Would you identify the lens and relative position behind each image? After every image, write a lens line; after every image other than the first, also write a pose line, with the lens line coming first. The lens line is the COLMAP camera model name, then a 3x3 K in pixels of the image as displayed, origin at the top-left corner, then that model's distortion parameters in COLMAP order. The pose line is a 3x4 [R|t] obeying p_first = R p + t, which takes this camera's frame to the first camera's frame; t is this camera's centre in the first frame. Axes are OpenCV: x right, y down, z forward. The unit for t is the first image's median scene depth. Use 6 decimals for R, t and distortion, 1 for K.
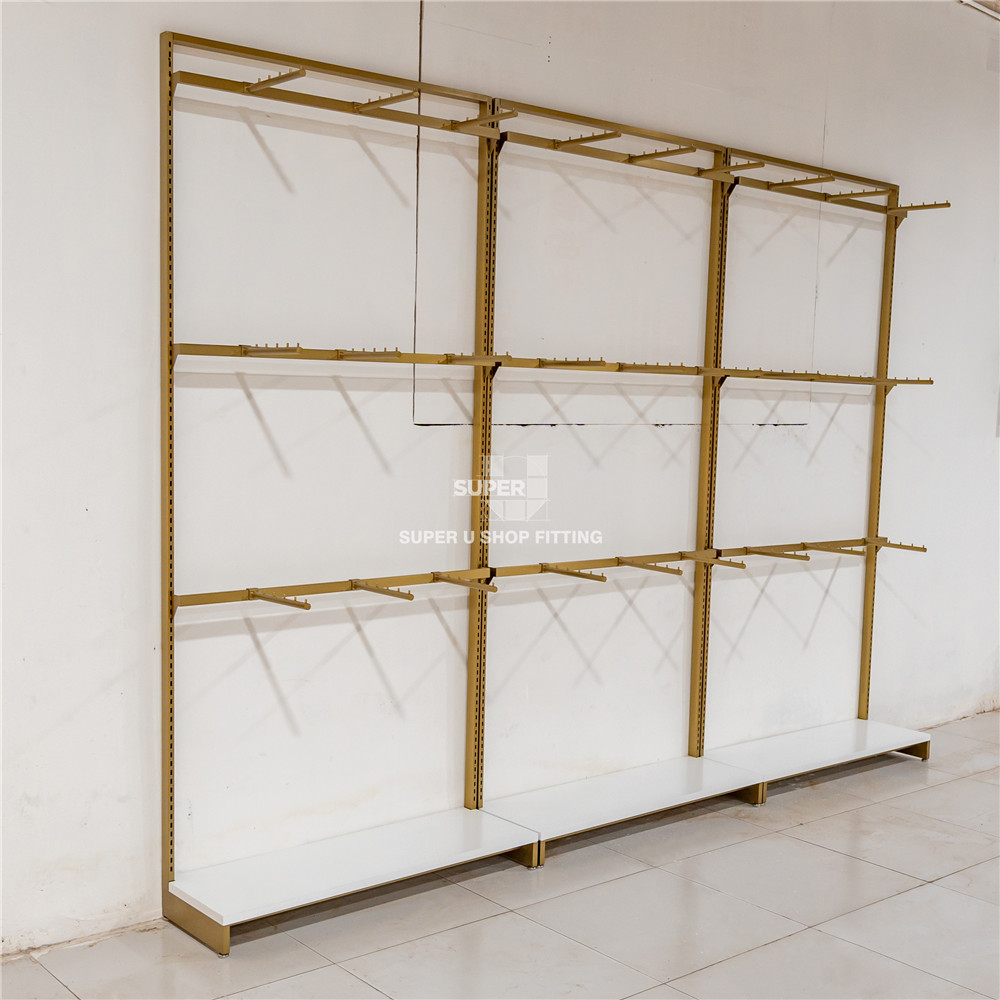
lens RADIAL K [[1371.9, 0, 499.8], [0, 1371.9, 500.8], [0, 0, 1]] dist [0.017318, 0.000000]
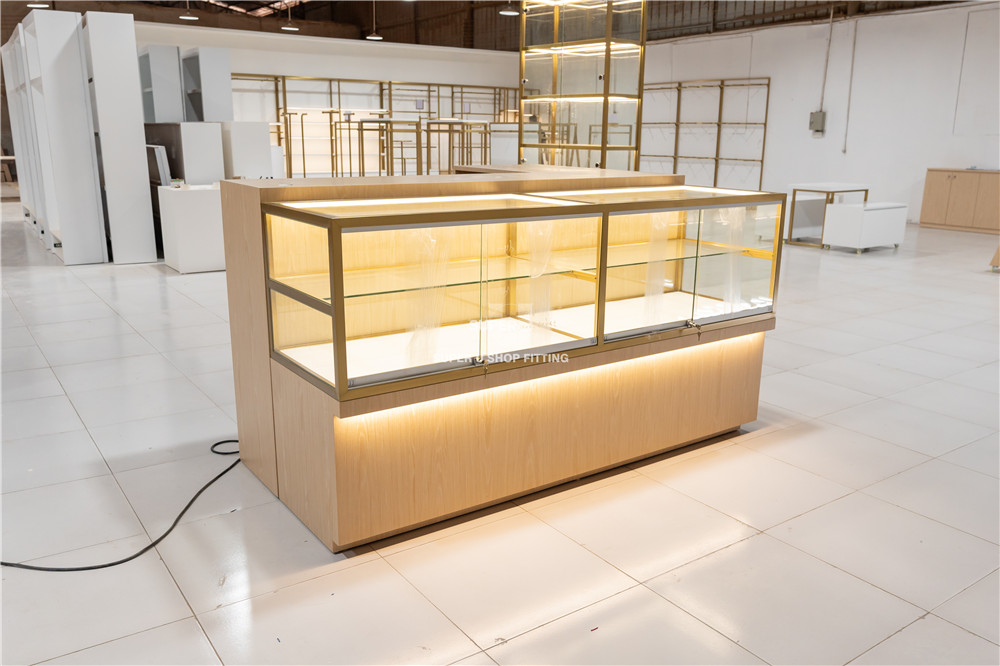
lens RADIAL K [[806.7, 0, 499.1], [0, 806.7, 332.8], [0, 0, 1]] dist [0.001213, 0.000856]
pose [[-0.084931, 0.221005, -0.971568, 3.430638], [-0.089137, 0.969496, 0.228326, 0.054144], [0.992392, 0.105994, -0.062640, 0.437607]]
